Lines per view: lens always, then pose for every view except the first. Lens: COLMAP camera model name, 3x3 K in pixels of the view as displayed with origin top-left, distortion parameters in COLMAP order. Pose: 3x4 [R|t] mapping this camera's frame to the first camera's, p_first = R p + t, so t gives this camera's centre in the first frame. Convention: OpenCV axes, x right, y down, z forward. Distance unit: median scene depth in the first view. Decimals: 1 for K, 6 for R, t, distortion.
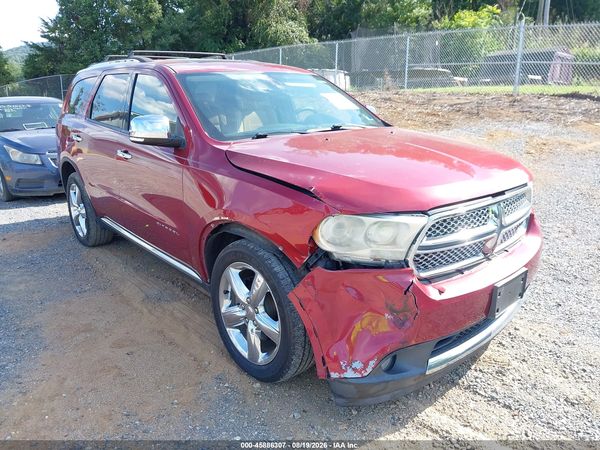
lens RADIAL K [[475.7, 0, 297.6], [0, 475.7, 222.7], [0, 0, 1]] dist [0.002504, -0.000255]
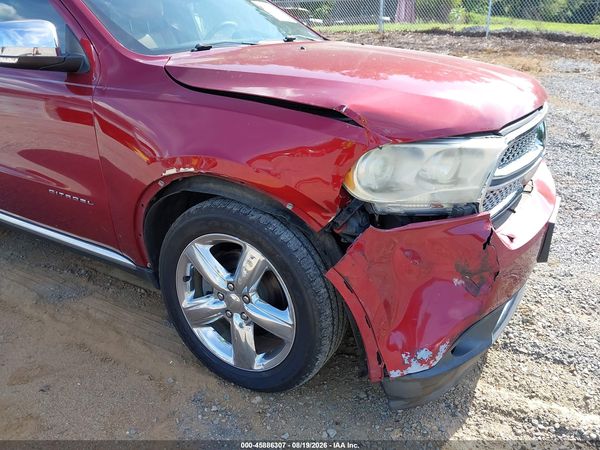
lens RADIAL K [[472.1, 0, 292.7], [0, 472.1, 227.5], [0, 0, 1]] dist [0.004332, -0.000521]
pose [[0.954837, -0.123680, 0.270164, -0.179649], [0.094056, 0.988306, 0.120022, 0.004044], [-0.281849, -0.089191, 0.955304, 0.300912]]
